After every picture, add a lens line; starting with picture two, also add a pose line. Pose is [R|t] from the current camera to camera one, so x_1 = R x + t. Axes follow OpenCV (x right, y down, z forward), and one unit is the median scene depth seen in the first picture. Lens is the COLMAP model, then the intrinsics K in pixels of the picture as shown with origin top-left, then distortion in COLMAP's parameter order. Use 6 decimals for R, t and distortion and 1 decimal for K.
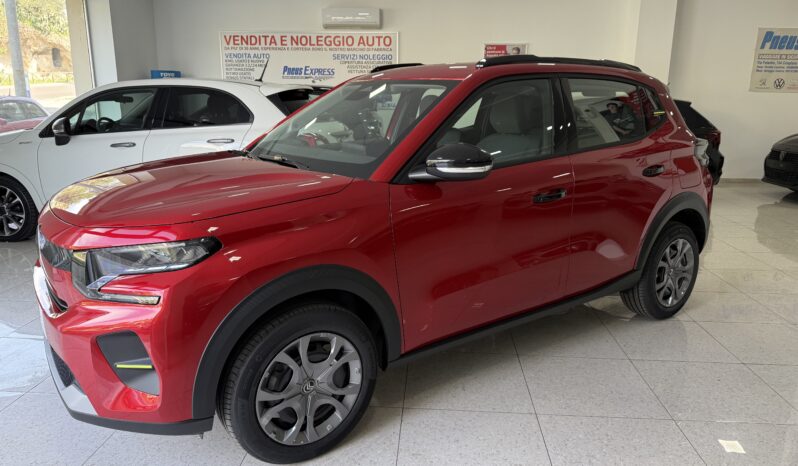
lens RADIAL K [[572.1, 0, 394.0], [0, 572.1, 236.5], [0, 0, 1]] dist [0.012194, -0.021486]
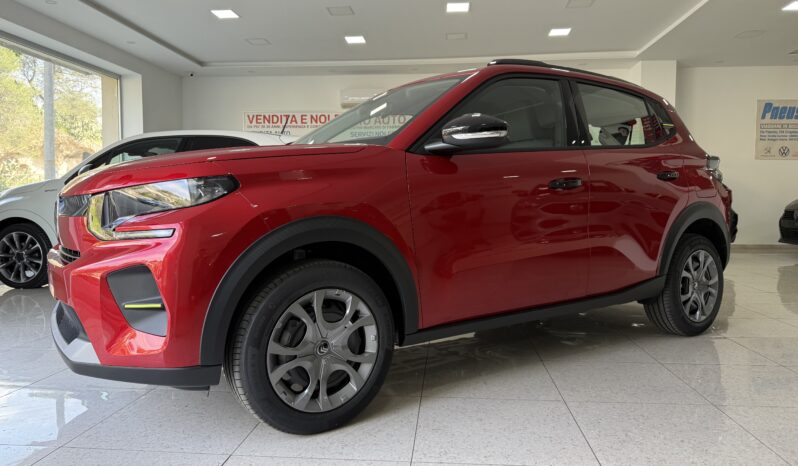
lens RADIAL K [[572.1, 0, 399.5], [0, 572.1, 224.8], [0, 0, 1]] dist [0.012194, -0.021486]
pose [[0.999868, -0.005405, -0.015346, -0.004239], [0.002364, 0.981468, -0.191612, 0.190893], [0.016097, 0.191550, 0.981351, 0.023180]]
